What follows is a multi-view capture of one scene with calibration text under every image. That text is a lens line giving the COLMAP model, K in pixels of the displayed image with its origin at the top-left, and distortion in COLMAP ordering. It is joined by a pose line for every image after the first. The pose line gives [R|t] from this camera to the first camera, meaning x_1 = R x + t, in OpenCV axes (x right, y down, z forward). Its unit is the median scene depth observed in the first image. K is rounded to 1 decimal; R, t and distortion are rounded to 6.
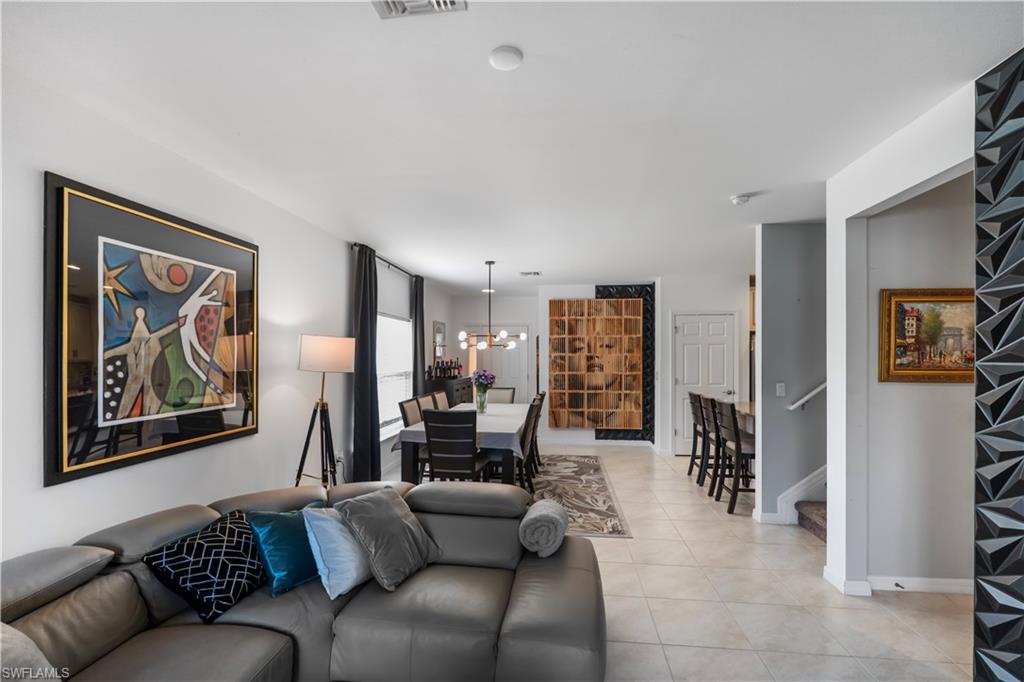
lens RADIAL K [[446.3, 0, 527.1], [0, 446.3, 355.5], [0, 0, 1]] dist [-0.001917, -0.000065]
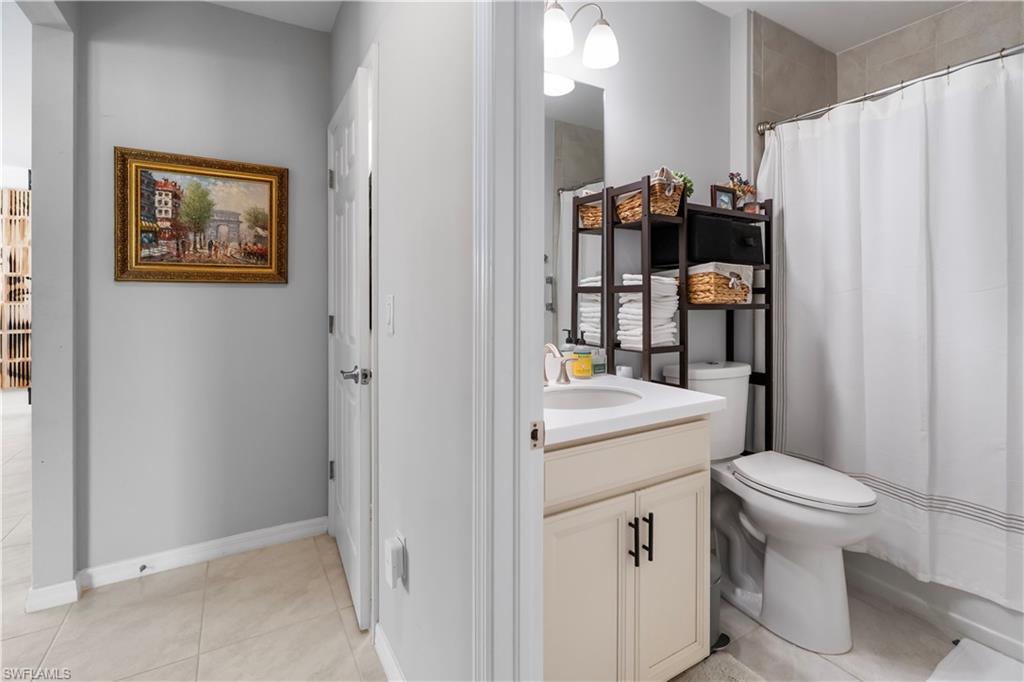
lens RADIAL K [[472.6, 0, 508.8], [0, 472.6, 297.7], [0, 0, 1]] dist [-0.002468, 0.000189]
pose [[0.799985, -0.007195, 0.599977, 0.848368], [0.003922, 0.999969, 0.006762, 0.082490], [-0.600007, -0.003056, 0.799989, 0.052289]]
